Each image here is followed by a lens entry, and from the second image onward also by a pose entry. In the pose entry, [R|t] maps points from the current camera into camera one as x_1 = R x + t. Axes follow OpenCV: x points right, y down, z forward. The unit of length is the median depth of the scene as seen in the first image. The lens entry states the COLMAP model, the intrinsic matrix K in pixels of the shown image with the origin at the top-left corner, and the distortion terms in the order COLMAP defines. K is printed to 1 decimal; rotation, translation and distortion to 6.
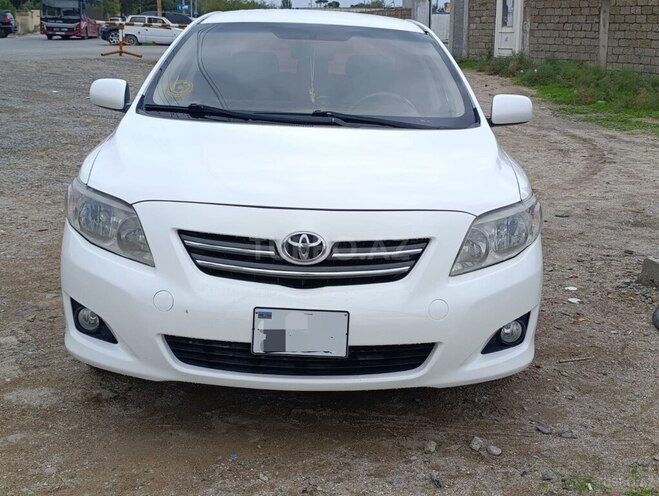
lens RADIAL K [[918.0, 0, 329.5], [0, 918.0, 248.0], [0, 0, 1]] dist [0.160625, -0.522592]
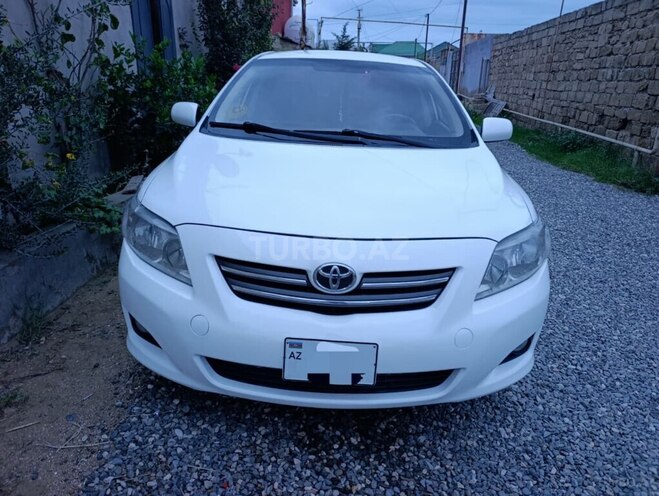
lens RADIAL K [[456.6, 0, 329.8], [0, 456.6, 238.0], [0, 0, 1]] dist [0.028967, -0.039332]
pose [[0.999375, 0.021111, -0.028355, -0.018540], [-0.017675, 0.993047, 0.116383, -0.096212], [0.030615, -0.115809, 0.992800, 0.465876]]
